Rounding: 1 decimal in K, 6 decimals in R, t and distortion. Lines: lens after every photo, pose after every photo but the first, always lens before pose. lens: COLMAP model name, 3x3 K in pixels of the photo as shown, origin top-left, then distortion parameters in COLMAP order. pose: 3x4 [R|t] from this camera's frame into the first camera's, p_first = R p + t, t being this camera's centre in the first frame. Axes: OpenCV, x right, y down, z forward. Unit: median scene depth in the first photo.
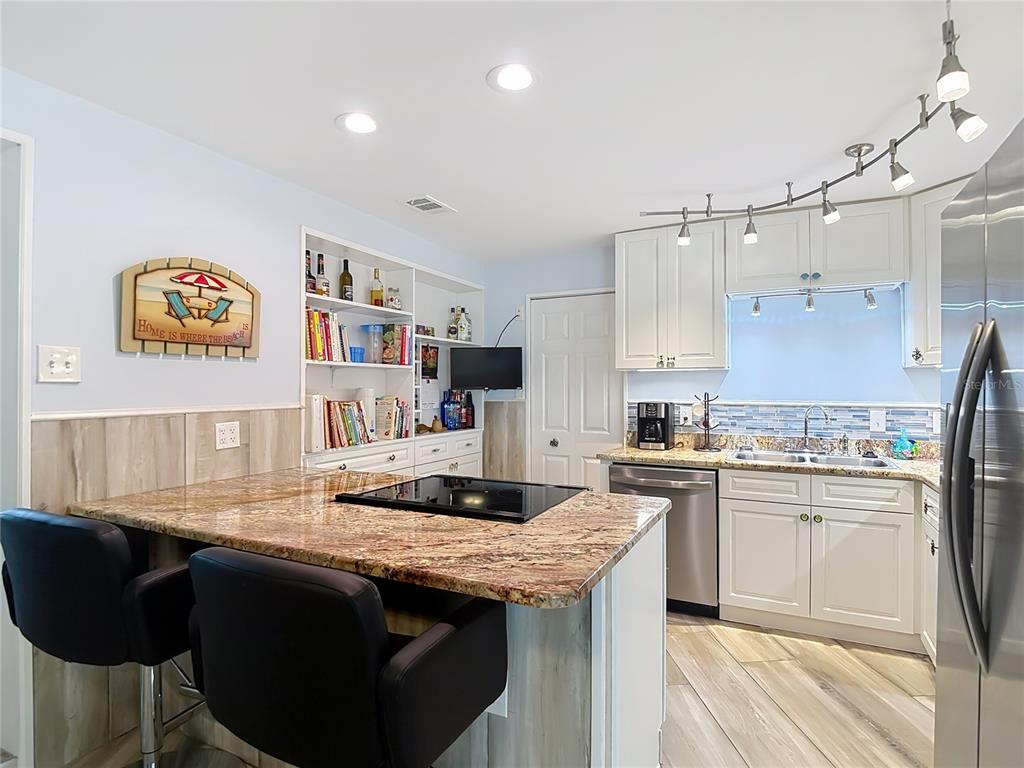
lens RADIAL K [[545.9, 0, 511.1], [0, 545.9, 379.7], [0, 0, 1]] dist [-0.004573, -0.012119]
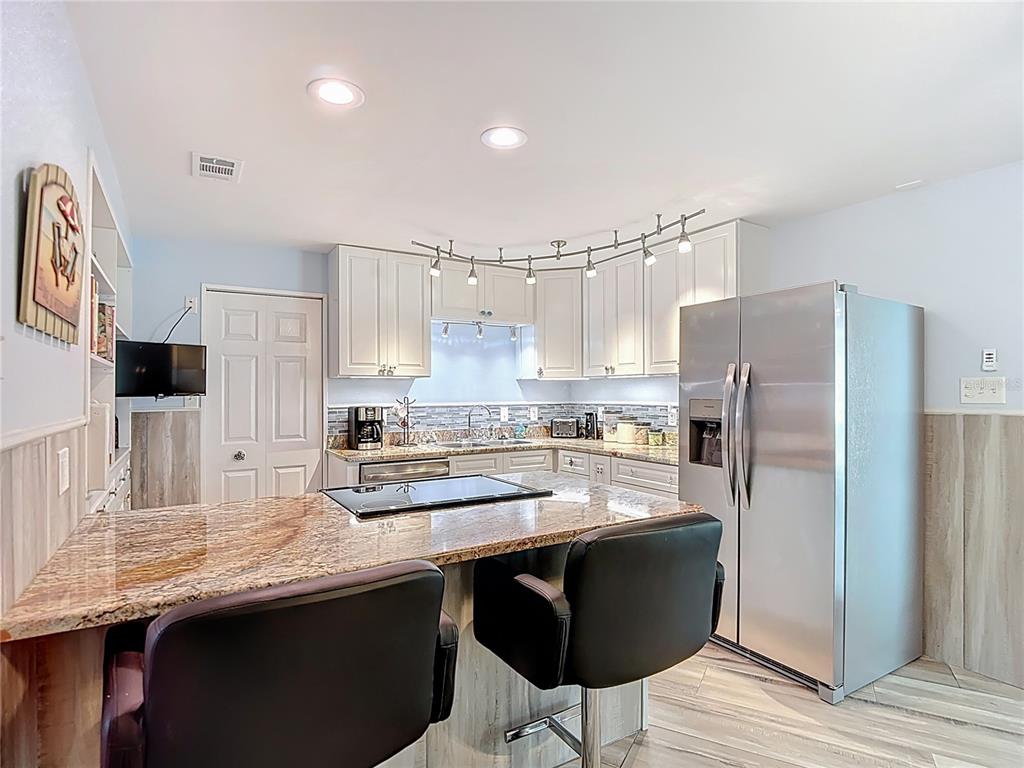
lens RADIAL K [[545.9, 0, 514.5], [0, 545.9, 384.2], [0, 0, 1]] dist [-0.004573, -0.012119]
pose [[0.521313, 0.009300, 0.853315, -0.563323], [-0.007006, 0.999954, -0.006618, 0.002239], [-0.853337, -0.002528, 0.521354, 0.189306]]
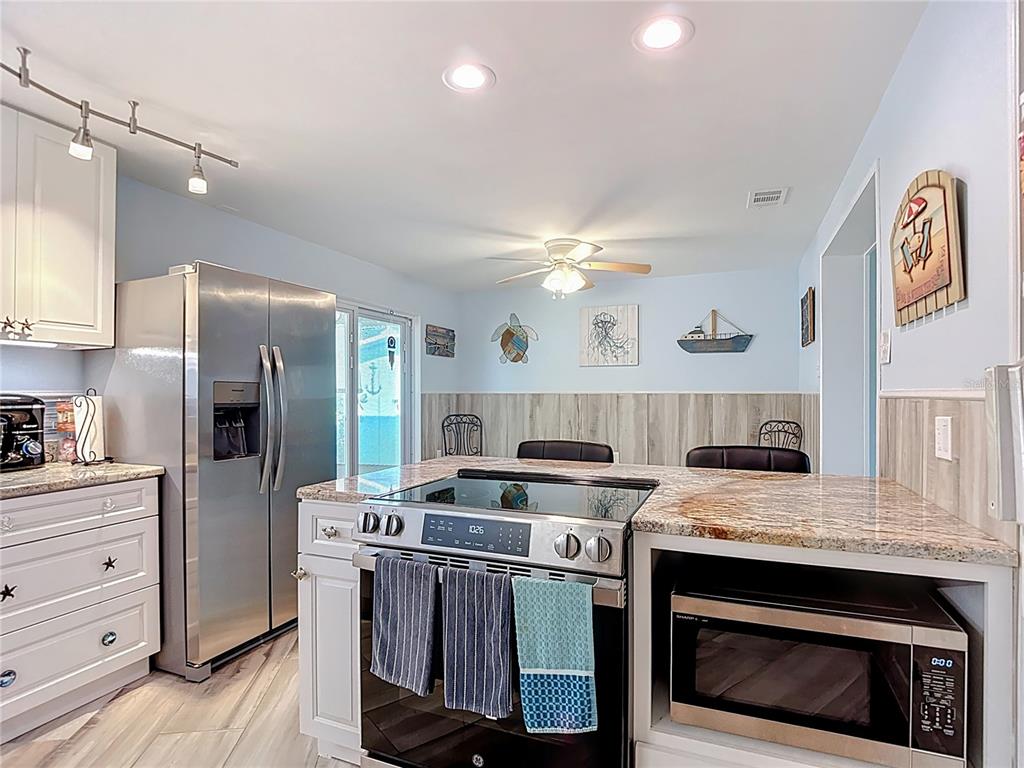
lens RADIAL K [[545.9, 0, 515.9], [0, 545.9, 388.0], [0, 0, 1]] dist [-0.004573, -0.012119]
pose [[-0.995780, 0.000343, -0.091772, 0.005243], [0.001785, 0.999876, -0.015631, 0.038103], [0.091755, -0.015729, -0.995657, 1.136747]]
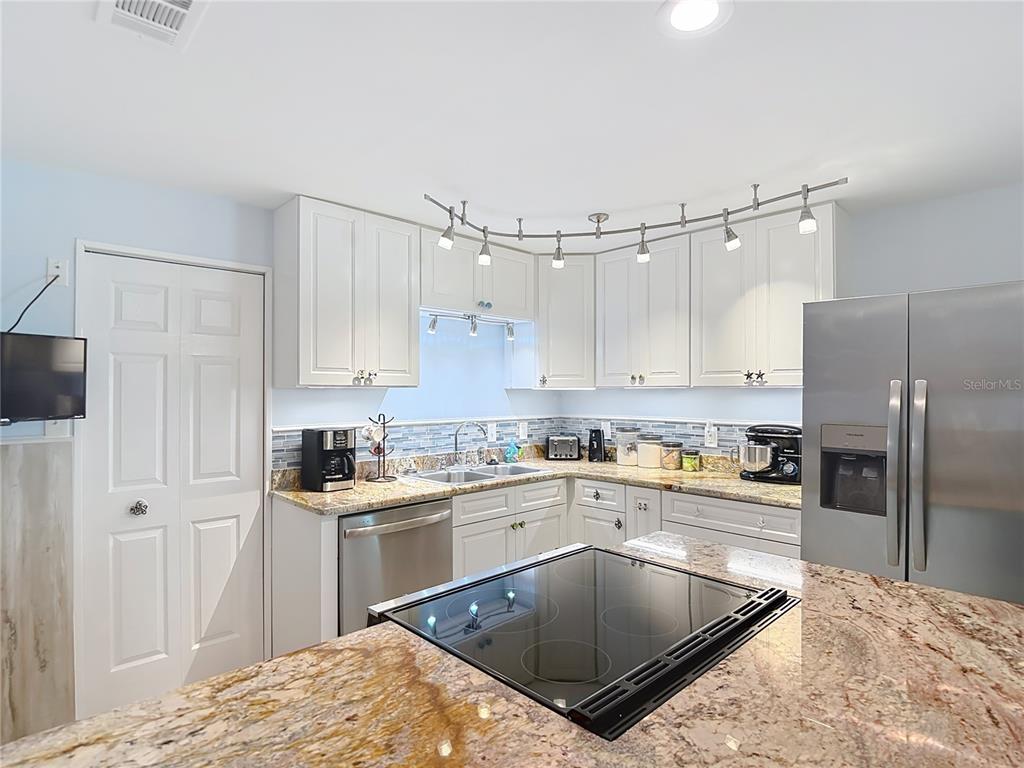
lens RADIAL K [[545.9, 0, 511.2], [0, 545.9, 386.5], [0, 0, 1]] dist [-0.004573, -0.012119]
pose [[0.323709, 0.007019, 0.946131, -0.426907], [-0.012022, 0.999922, -0.003305, -0.021128], [-0.946080, -0.010305, 0.323769, 0.550111]]
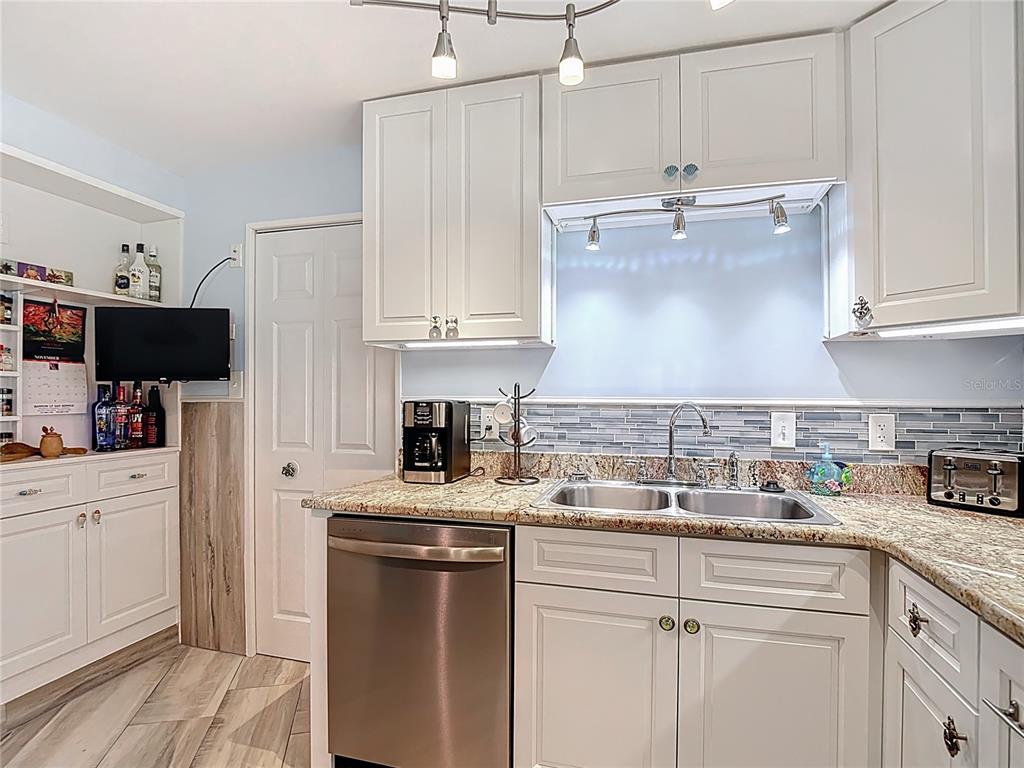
lens RADIAL K [[545.9, 0, 508.1], [0, 545.9, 391.4], [0, 0, 1]] dist [-0.004573, -0.012119]
pose [[0.979897, 0.002369, 0.199488, 0.246618], [-0.004118, 0.999957, 0.008352, 0.028846], [-0.199460, -0.009005, 0.979865, 0.451071]]
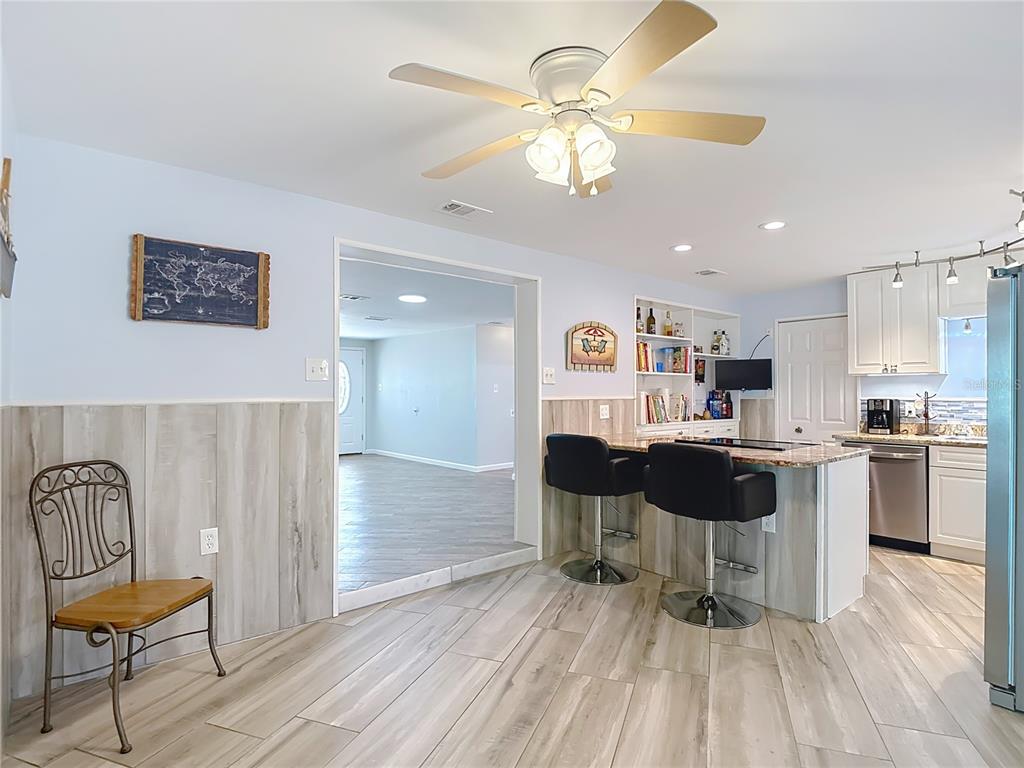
lens RADIAL K [[545.9, 0, 515.0], [0, 545.9, 381.7], [0, 0, 1]] dist [-0.004573, -0.012119]
pose [[0.921326, -0.006110, -0.388742, -0.050372], [0.003156, 0.999961, -0.008236, 0.007910], [0.388778, 0.006361, 0.921310, -0.629906]]
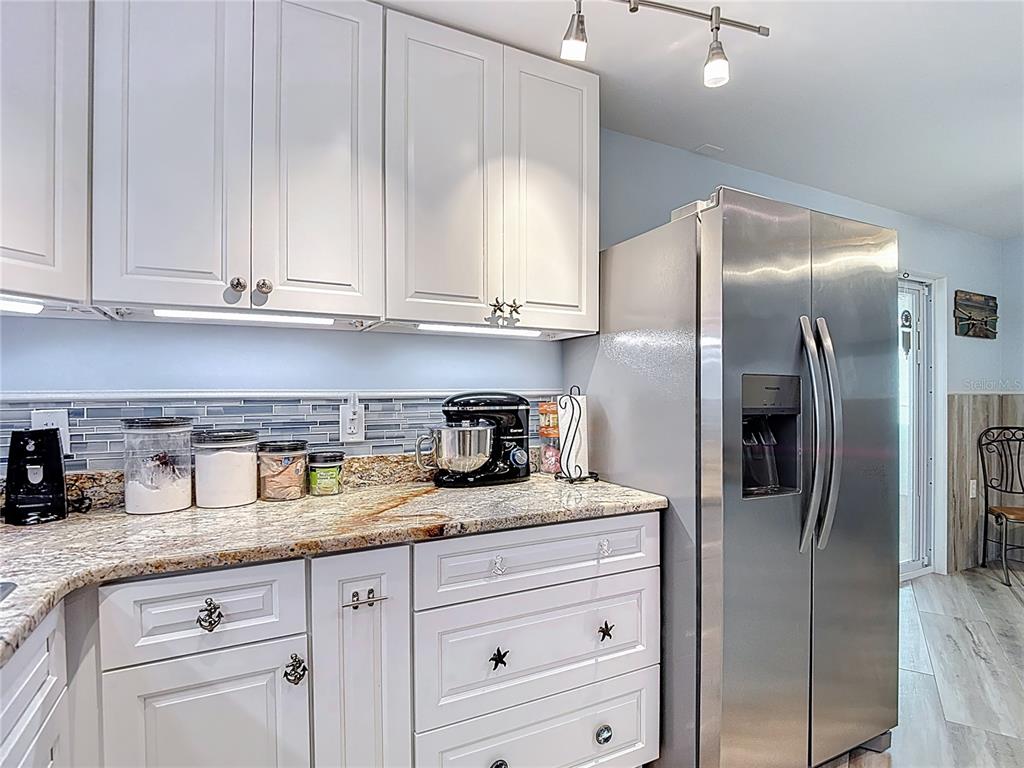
lens RADIAL K [[545.9, 0, 510.9], [0, 545.9, 391.3], [0, 0, 1]] dist [-0.004573, -0.012119]
pose [[-0.814178, -0.000765, 0.580615, 0.219486], [-0.006511, 0.999948, -0.007813, 0.037243], [-0.580579, -0.010141, -0.814141, 0.880301]]
